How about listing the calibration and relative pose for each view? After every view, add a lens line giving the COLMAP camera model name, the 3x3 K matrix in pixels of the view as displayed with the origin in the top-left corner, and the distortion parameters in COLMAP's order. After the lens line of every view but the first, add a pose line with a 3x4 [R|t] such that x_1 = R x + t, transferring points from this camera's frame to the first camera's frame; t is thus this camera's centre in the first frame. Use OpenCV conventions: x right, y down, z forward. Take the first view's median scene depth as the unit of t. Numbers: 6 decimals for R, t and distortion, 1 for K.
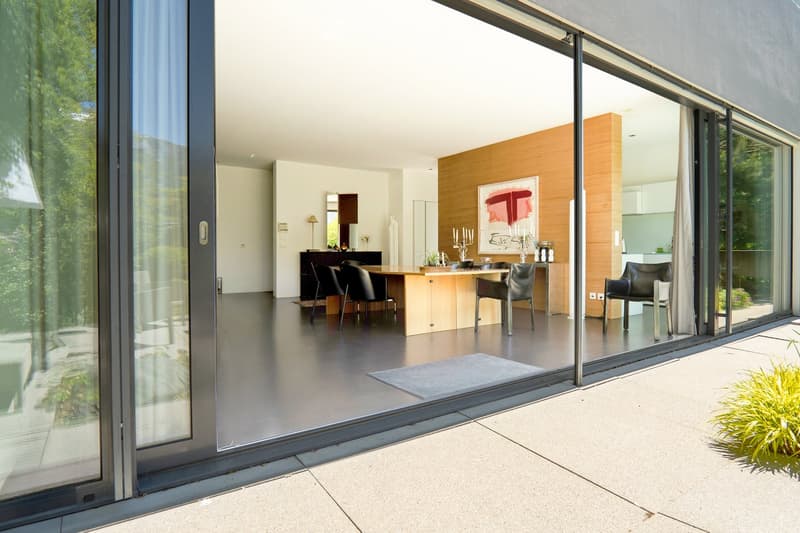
lens RADIAL K [[443.7, 0, 400.0], [0, 443.7, 266.5], [0, 0, 1]] dist [-0.000243, -0.000026]
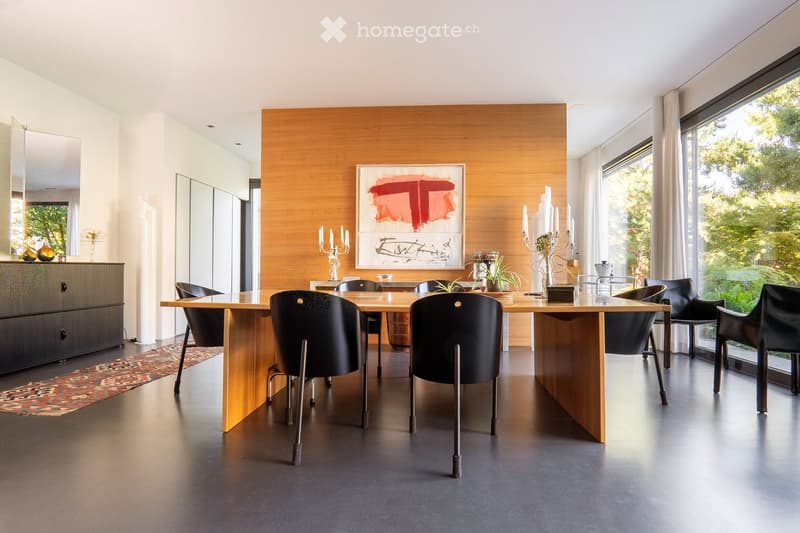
lens RADIAL K [[443.7, 0, 400.0], [0, 443.7, 266.5], [0, 0, 1]] dist [-0.000243, -0.000026]
pose [[0.640174, 0.014944, 0.768085, -0.295359], [0.015265, 0.999366, -0.032167, -0.010431], [-0.768078, 0.032318, 0.639540, 0.568100]]
